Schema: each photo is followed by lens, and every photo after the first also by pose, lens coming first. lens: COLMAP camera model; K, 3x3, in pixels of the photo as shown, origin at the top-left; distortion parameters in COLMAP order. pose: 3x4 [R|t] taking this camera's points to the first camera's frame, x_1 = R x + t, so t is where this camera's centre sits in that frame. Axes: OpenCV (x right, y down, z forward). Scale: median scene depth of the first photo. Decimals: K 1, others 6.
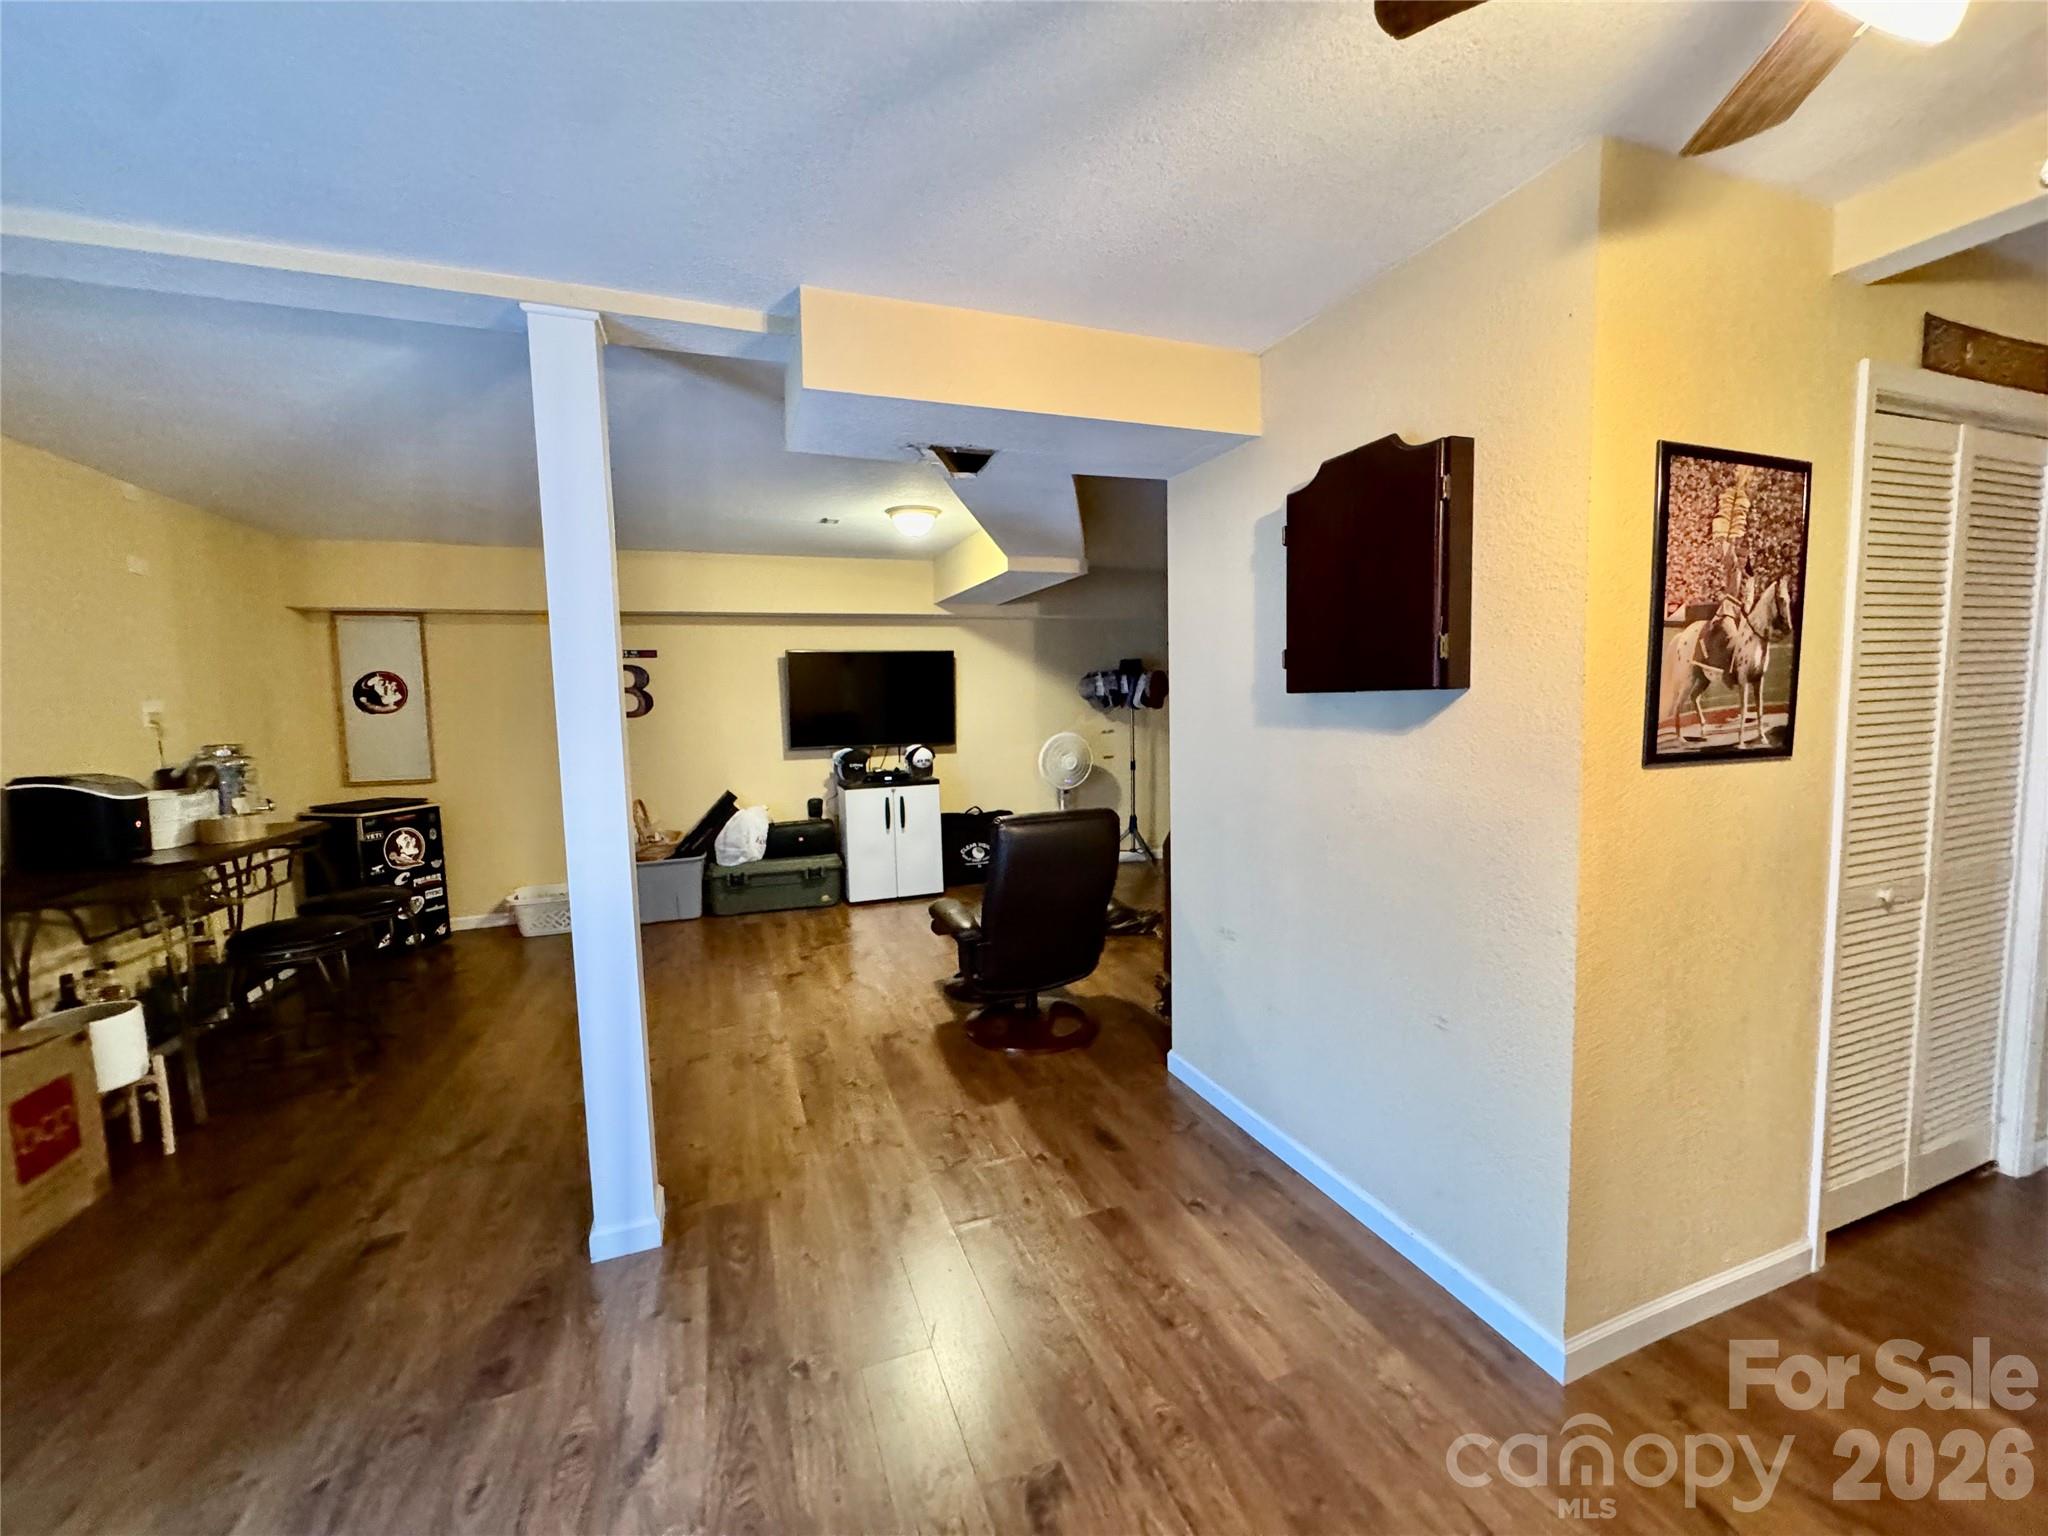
lens RADIAL K [[813.1, 0, 1008.0], [0, 813.1, 771.2], [0, 0, 1]] dist [-0.006728, 0.000756]
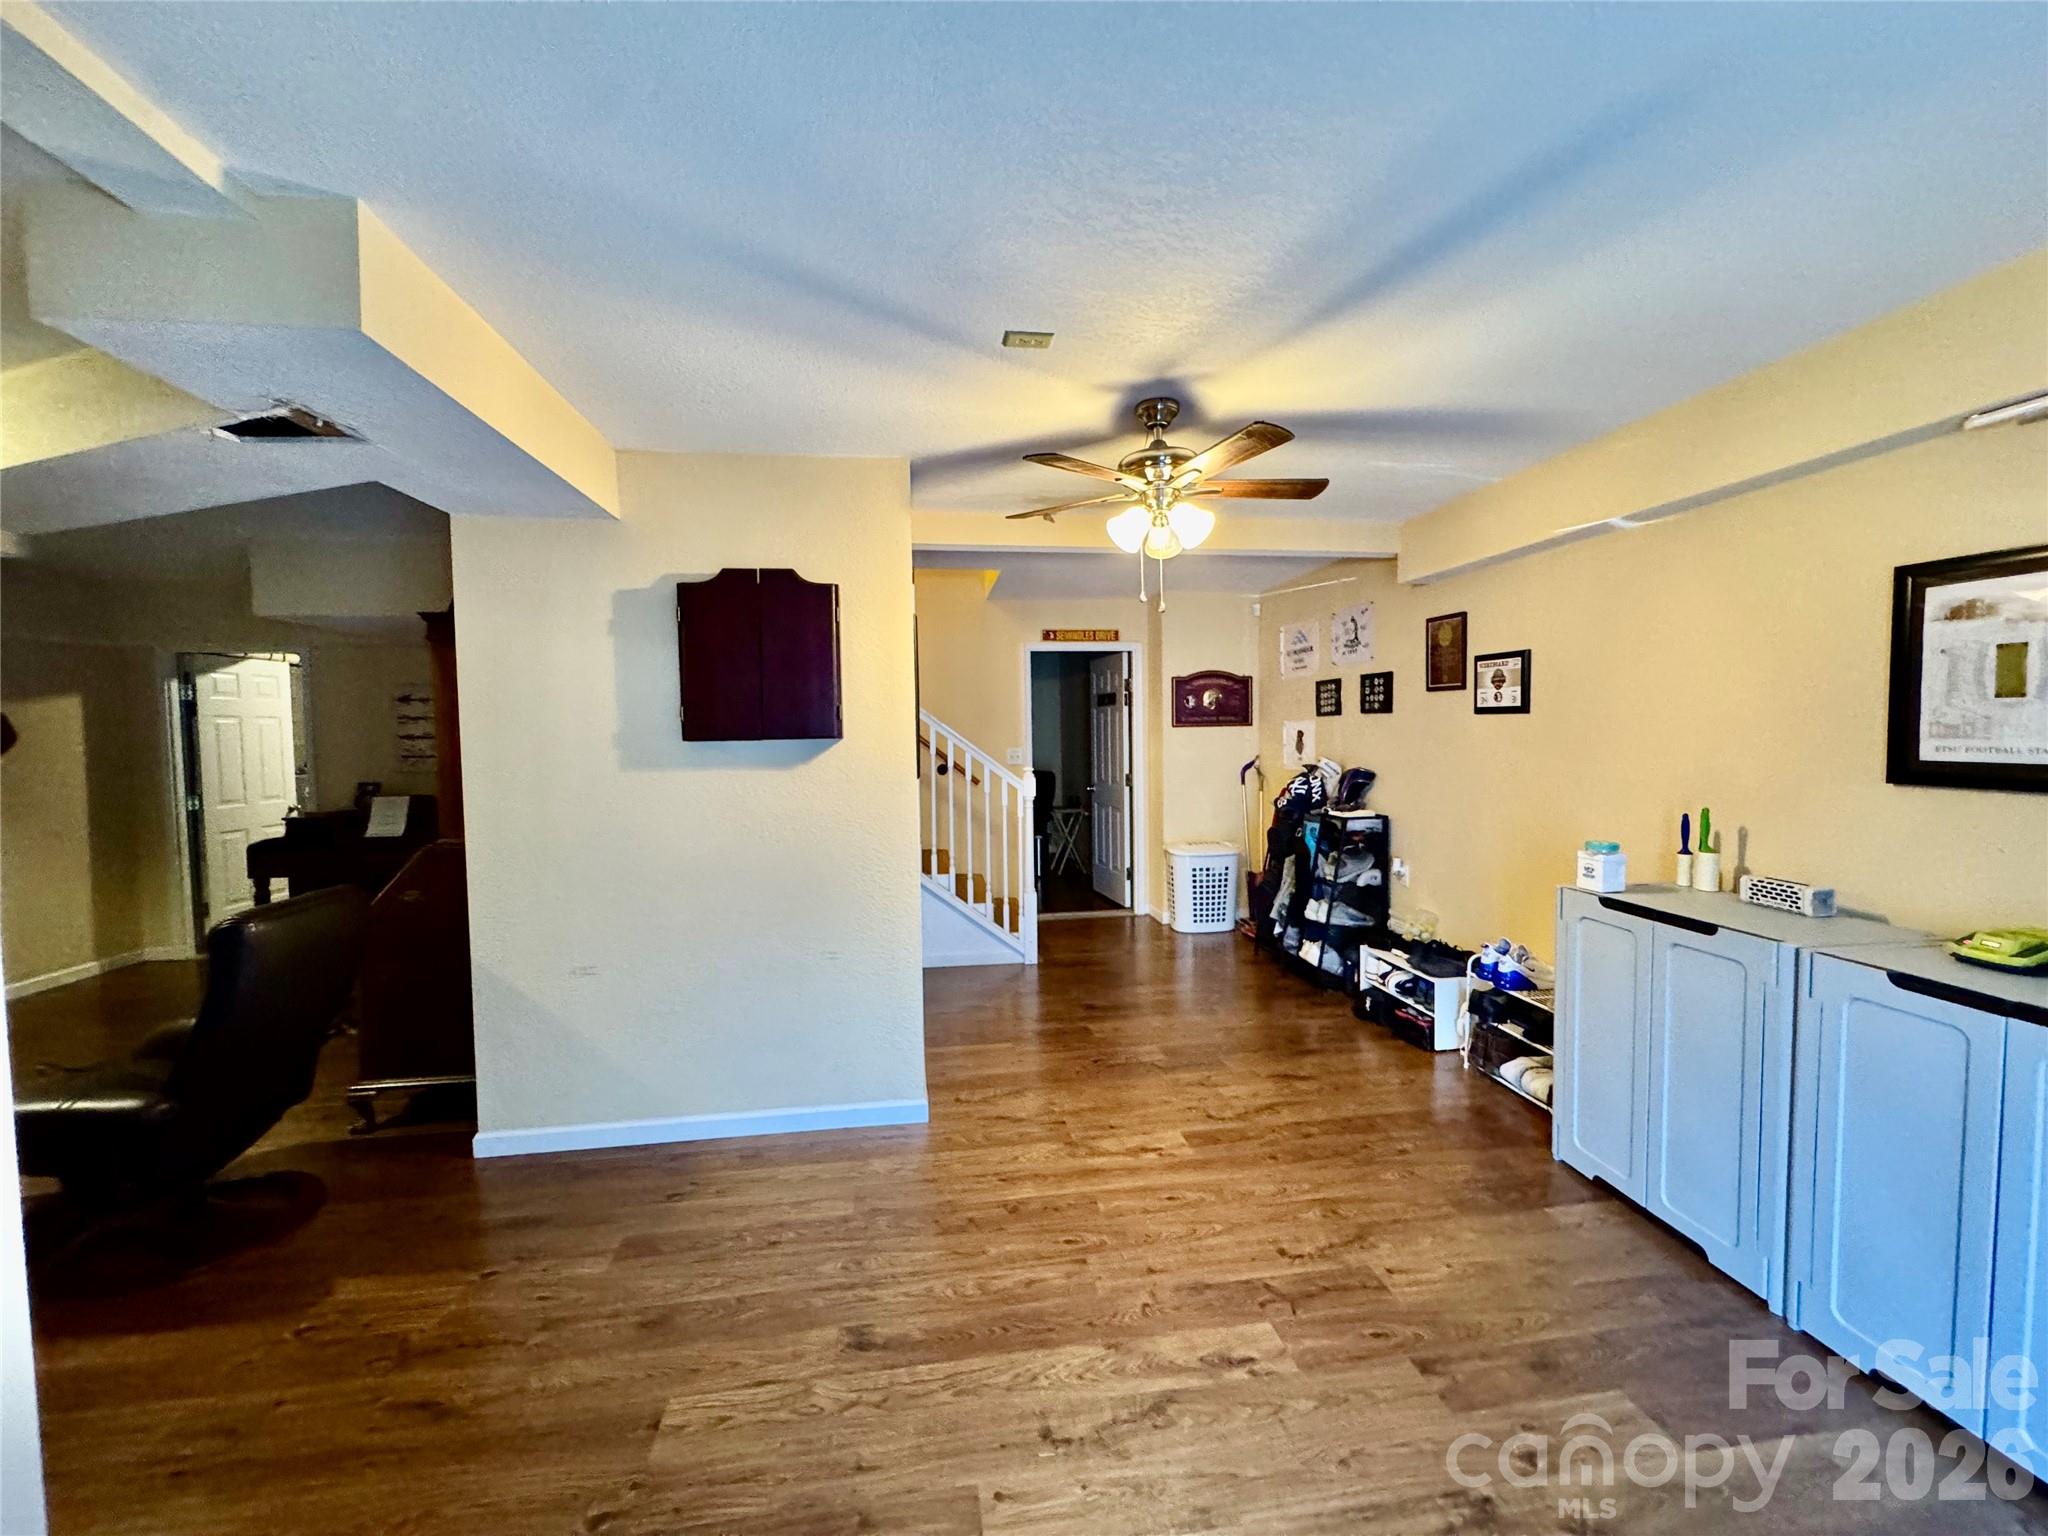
lens RADIAL K [[813.1, 0, 1008.1], [0, 813.1, 770.6], [0, 0, 1]] dist [-0.006728, 0.000756]
pose [[0.228334, -0.017035, 0.973434, -0.827702], [0.096629, 0.995307, -0.005248, 0.002456], [-0.968776, 0.095261, 0.228909, 0.270286]]
